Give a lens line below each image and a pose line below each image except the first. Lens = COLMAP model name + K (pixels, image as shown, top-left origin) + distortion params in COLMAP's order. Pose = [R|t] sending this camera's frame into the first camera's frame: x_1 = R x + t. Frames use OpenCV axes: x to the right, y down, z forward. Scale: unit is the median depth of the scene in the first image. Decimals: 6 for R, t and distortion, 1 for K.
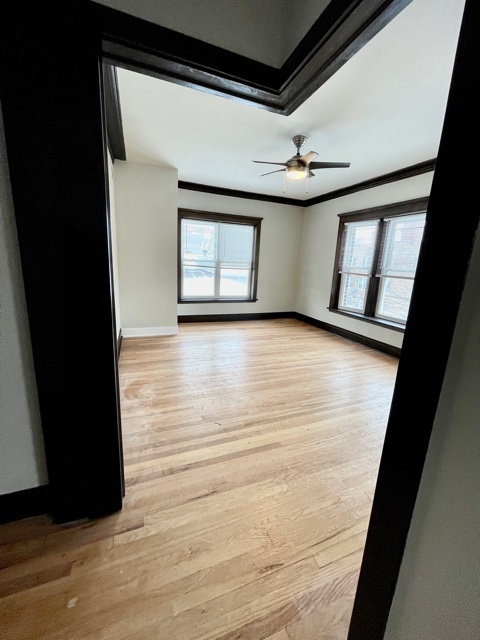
lens RADIAL K [[256.2, 0, 236.8], [0, 256.2, 316.2], [0, 0, 1]] dist [-0.006352, 0.000943]
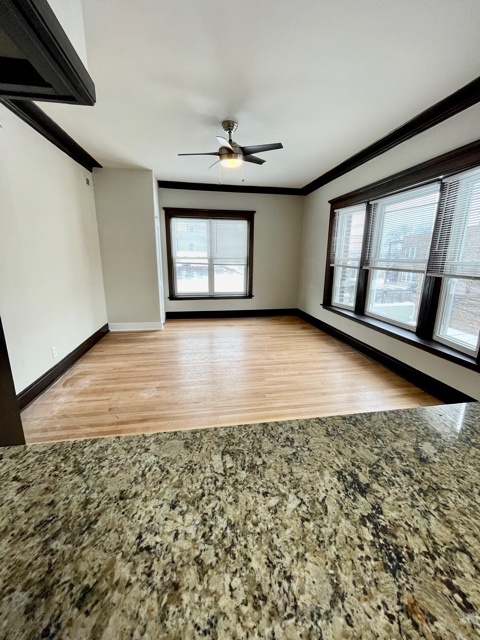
lens RADIAL K [[256.2, 0, 236.8], [0, 256.2, 316.2], [0, 0, 1]] dist [-0.006352, 0.000943]
pose [[0.977451, 0.009885, -0.210930, 0.309293], [-0.007348, 0.999891, 0.012810, 0.000033], [0.211033, -0.010971, 0.977417, 0.050353]]
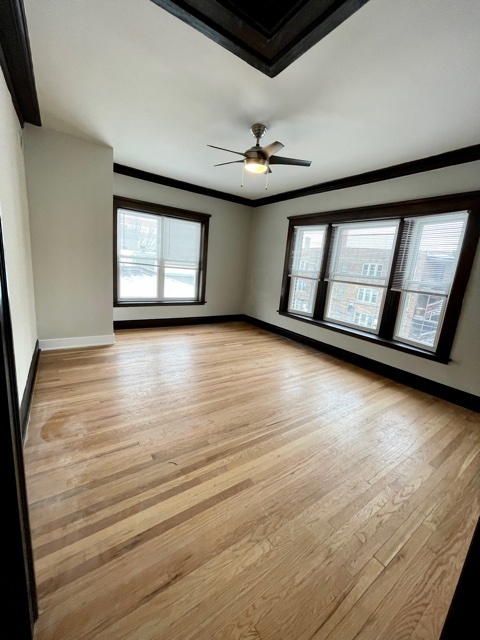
lens RADIAL K [[256.2, 0, 236.8], [0, 256.2, 316.2], [0, 0, 1]] dist [-0.006352, 0.000943]
pose [[0.974031, -0.010712, 0.226163, -0.028233], [0.009924, 0.999940, 0.004621, -0.022219], [-0.226199, -0.002257, 0.974079, 0.086892]]
